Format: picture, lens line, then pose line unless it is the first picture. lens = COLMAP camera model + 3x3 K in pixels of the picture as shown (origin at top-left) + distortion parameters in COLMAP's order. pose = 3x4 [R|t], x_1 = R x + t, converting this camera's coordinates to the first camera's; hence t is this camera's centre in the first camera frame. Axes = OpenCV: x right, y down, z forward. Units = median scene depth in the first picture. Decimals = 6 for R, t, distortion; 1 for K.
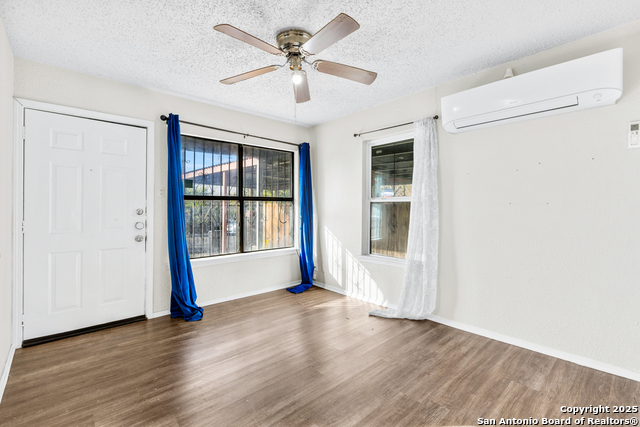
lens RADIAL K [[290.3, 0, 317.9], [0, 290.3, 207.2], [0, 0, 1]] dist [-0.000400, 0.000247]
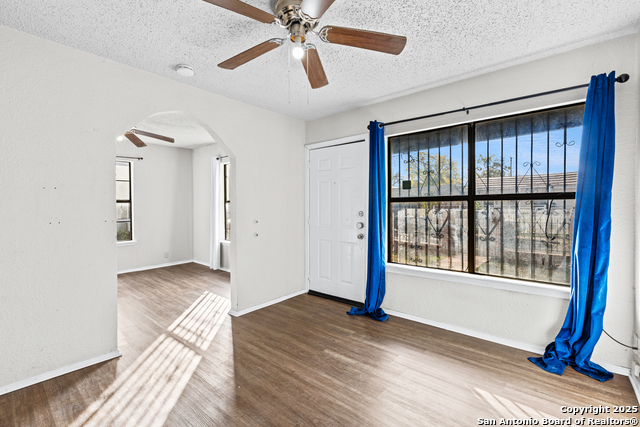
lens RADIAL K [[290.3, 0, 317.9], [0, 290.3, 207.2], [0, 0, 1]] dist [-0.000400, 0.000247]
pose [[0.118881, -0.002595, -0.992905, 0.566559], [0.003062, 0.999993, -0.002247, -0.008488], [0.992904, -0.002773, 0.118888, 0.741619]]
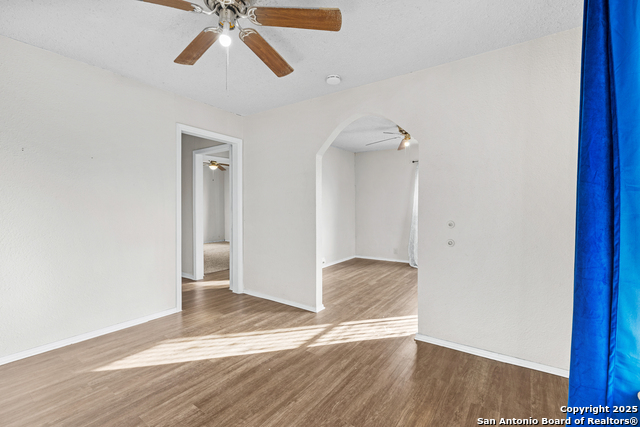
lens RADIAL K [[290.3, 0, 317.9], [0, 290.3, 207.2], [0, 0, 1]] dist [-0.000400, 0.000247]
pose [[-0.978408, -0.001030, -0.206682, -0.121599], [-0.003175, 0.999944, 0.010049, -0.008443], [0.206660, 0.010488, -0.978357, 1.400530]]
